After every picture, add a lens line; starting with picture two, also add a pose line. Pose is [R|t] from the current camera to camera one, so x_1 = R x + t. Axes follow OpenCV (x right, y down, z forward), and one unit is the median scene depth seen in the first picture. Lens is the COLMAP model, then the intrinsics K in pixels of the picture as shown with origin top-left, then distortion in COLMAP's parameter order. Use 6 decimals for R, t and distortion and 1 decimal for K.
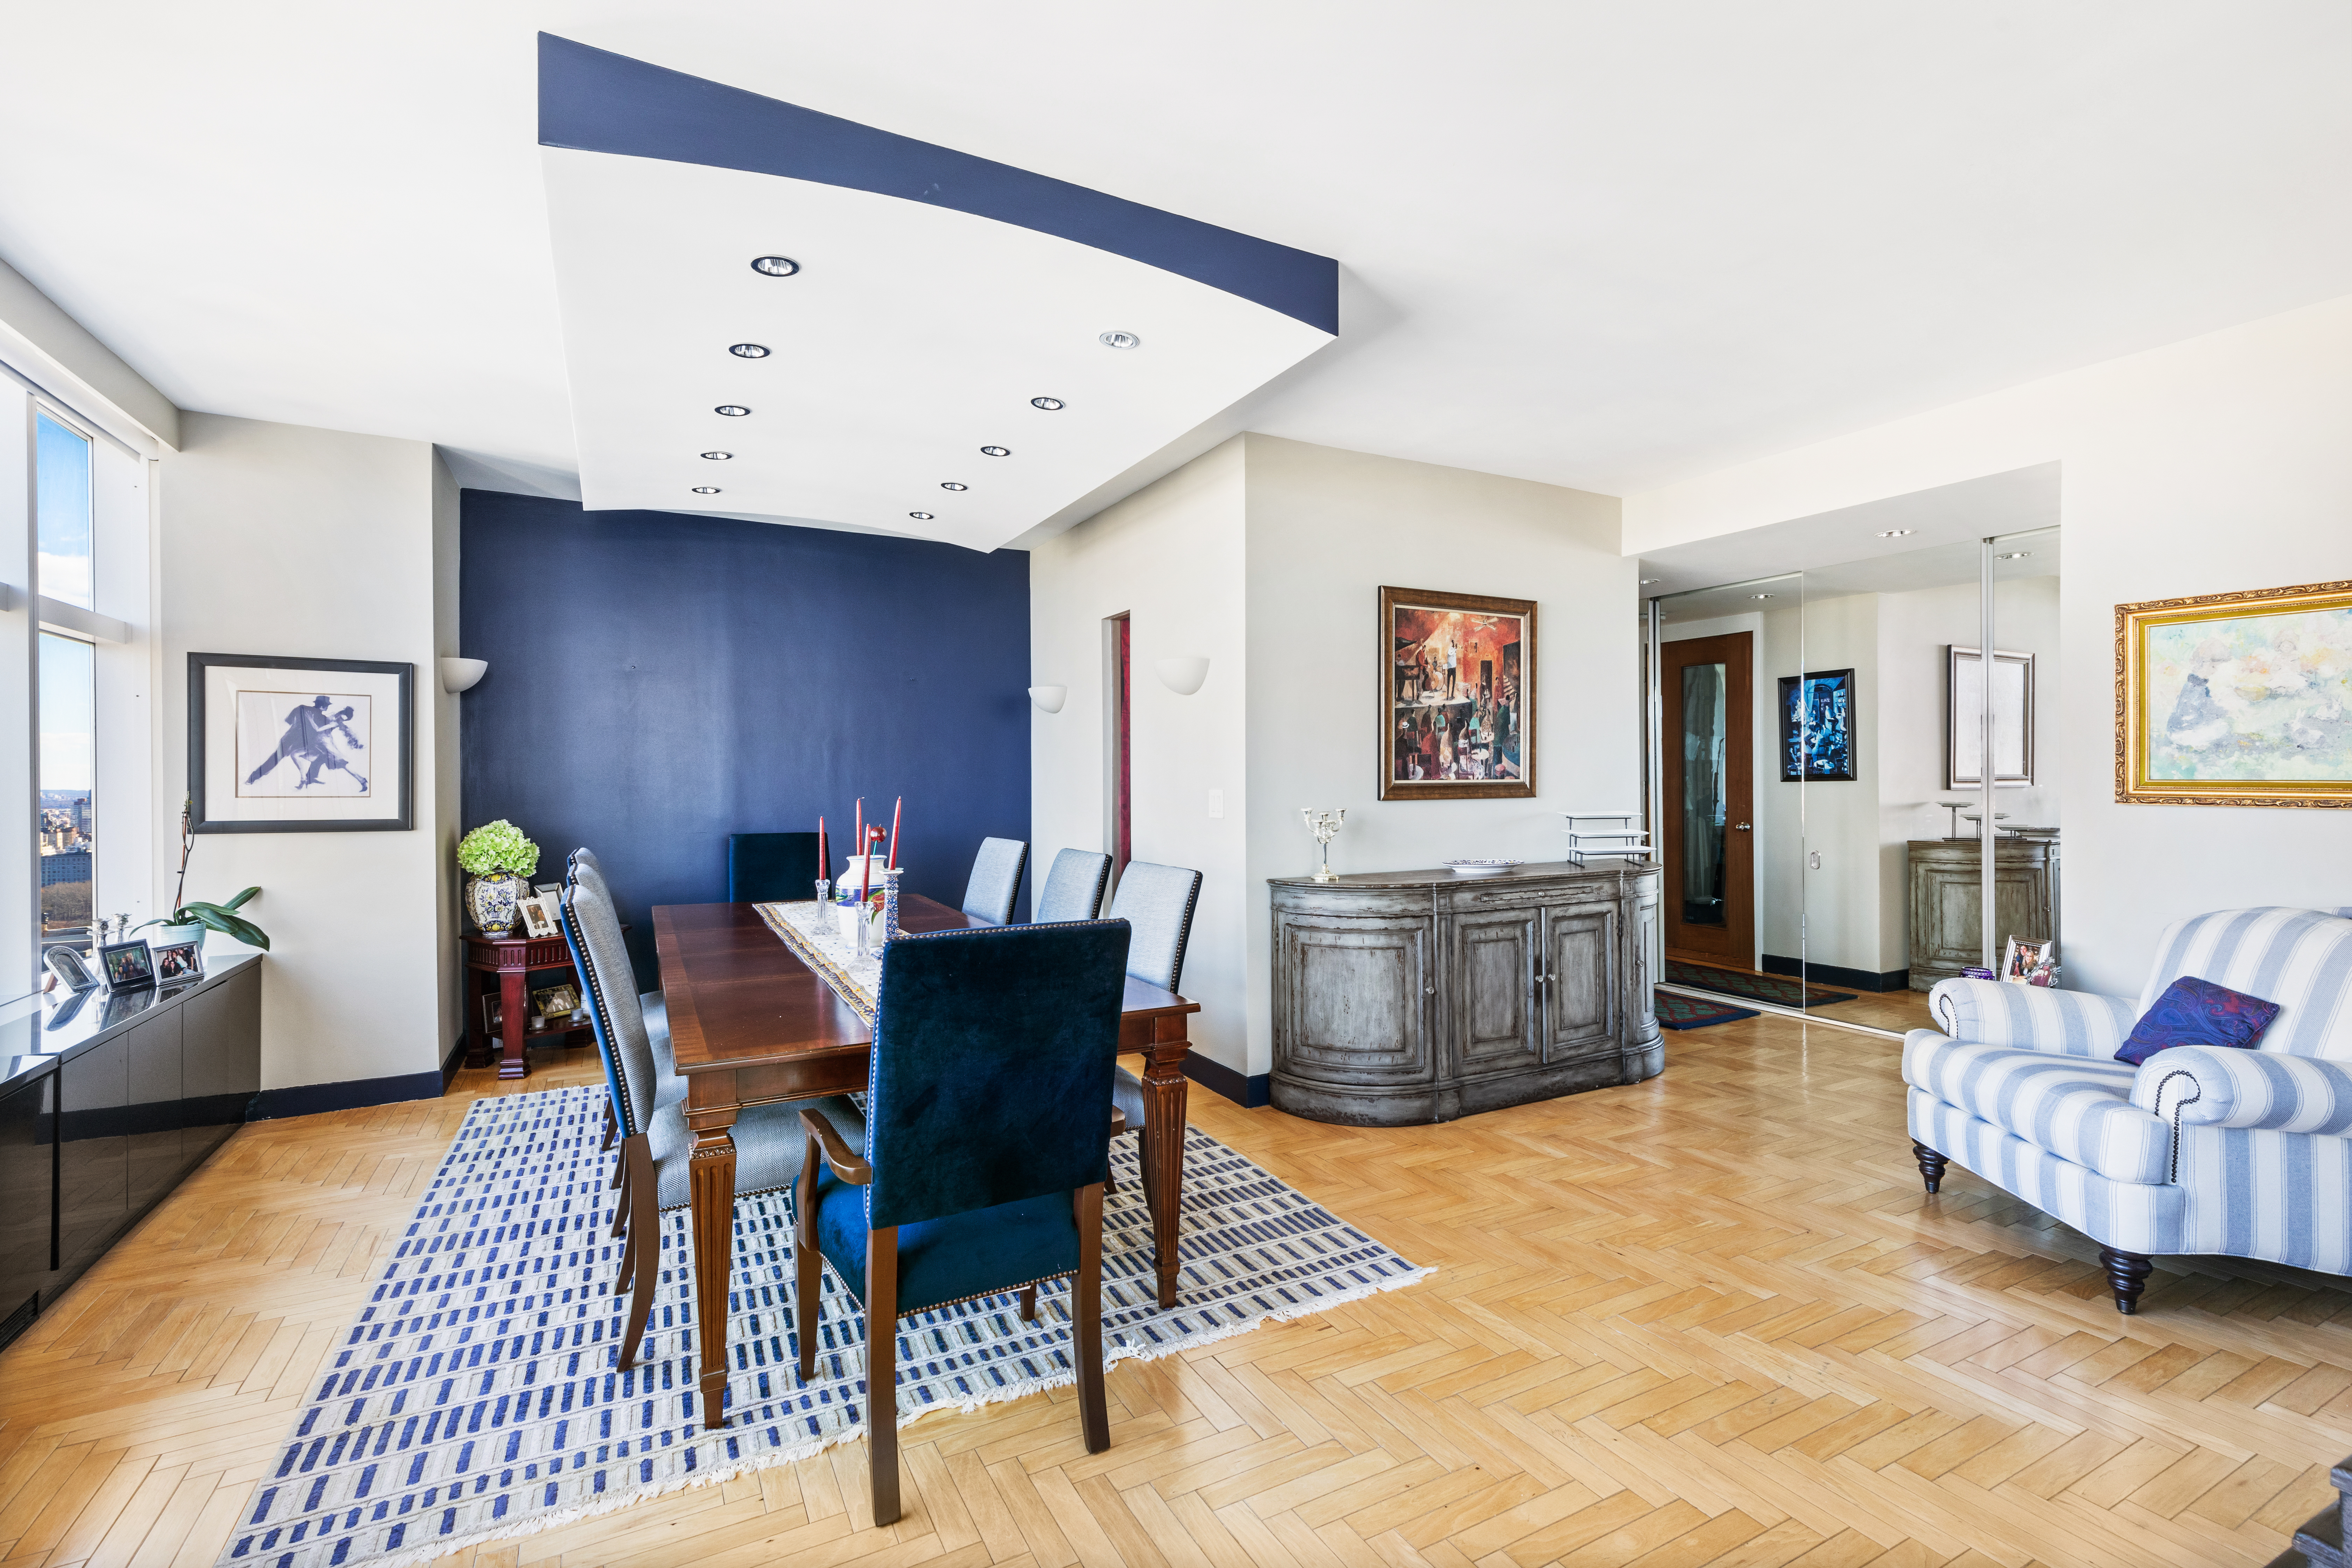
lens RADIAL K [[1071.1, 0, 1208.9], [0, 1071.1, 779.5], [0, 0, 1]] dist [0.011031, -0.001120]
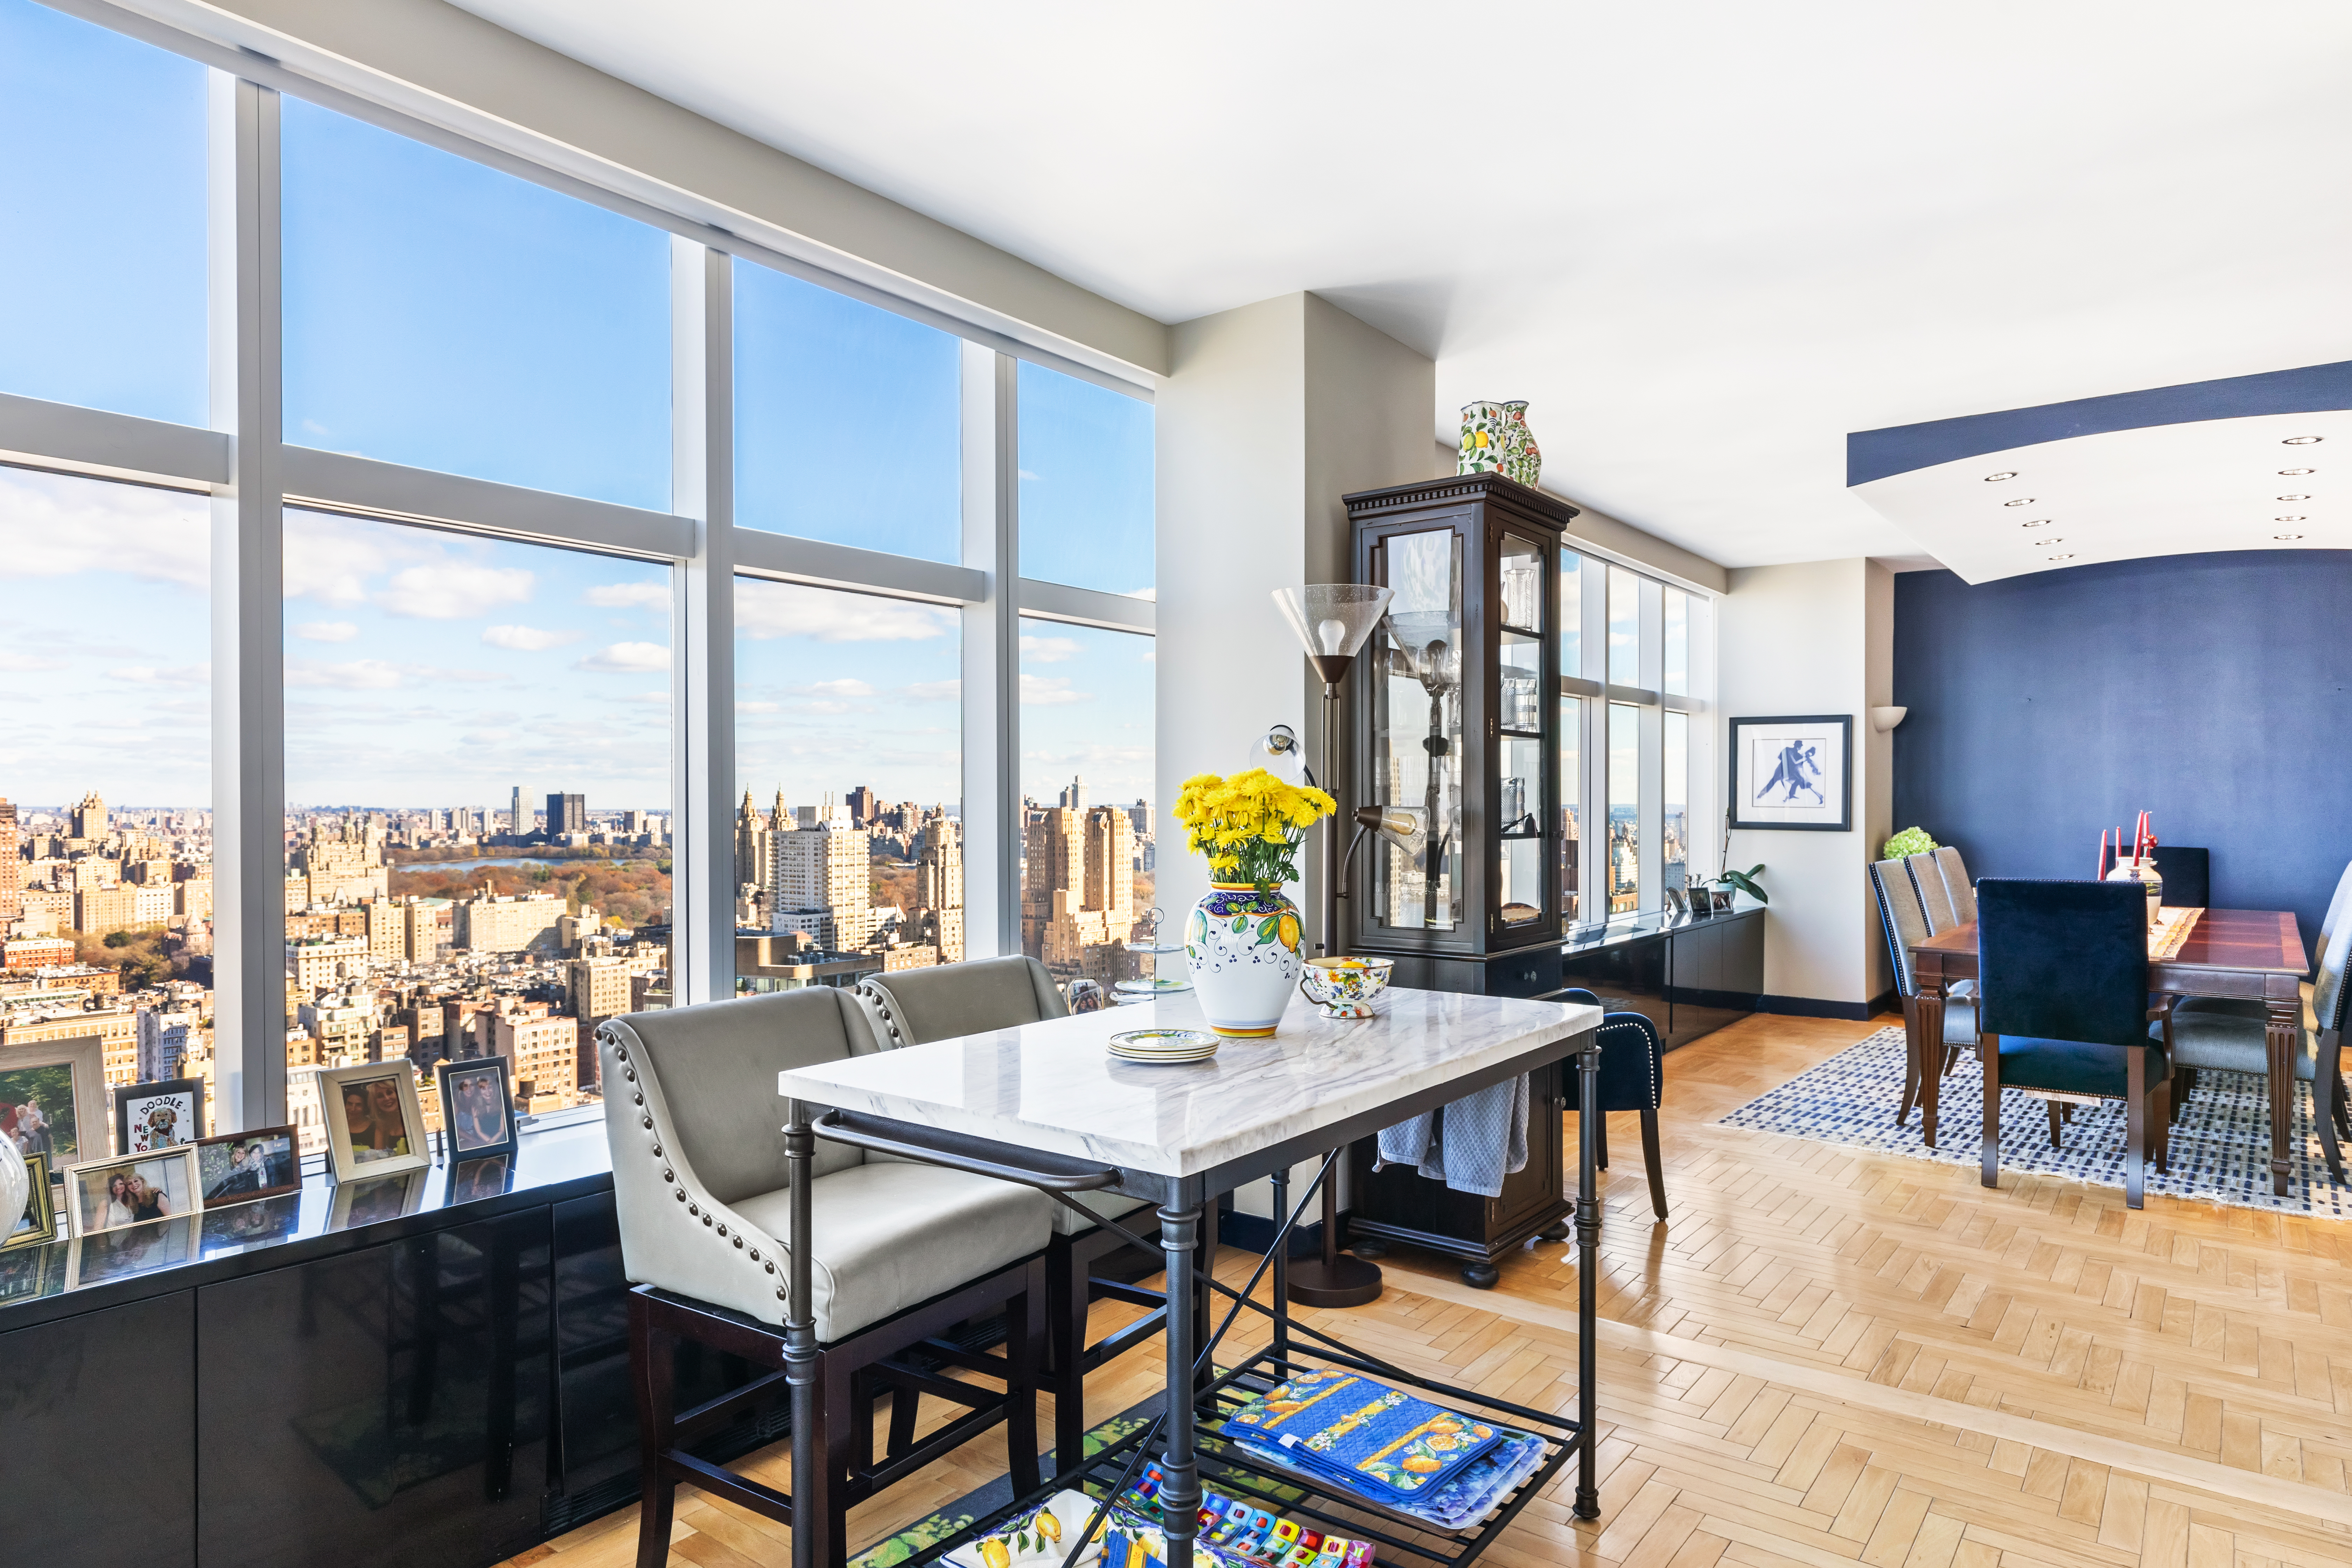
lens RADIAL K [[1375.2, 0, 1179.3], [0, 1375.2, 810.2], [0, 0, 1]] dist [0.011219, 0.000086]
pose [[0.403504, 0.012611, -0.914891, 0.607293], [-0.002112, 0.999915, 0.012851, -0.002779], [0.914975, -0.003254, 0.403496, -0.583088]]
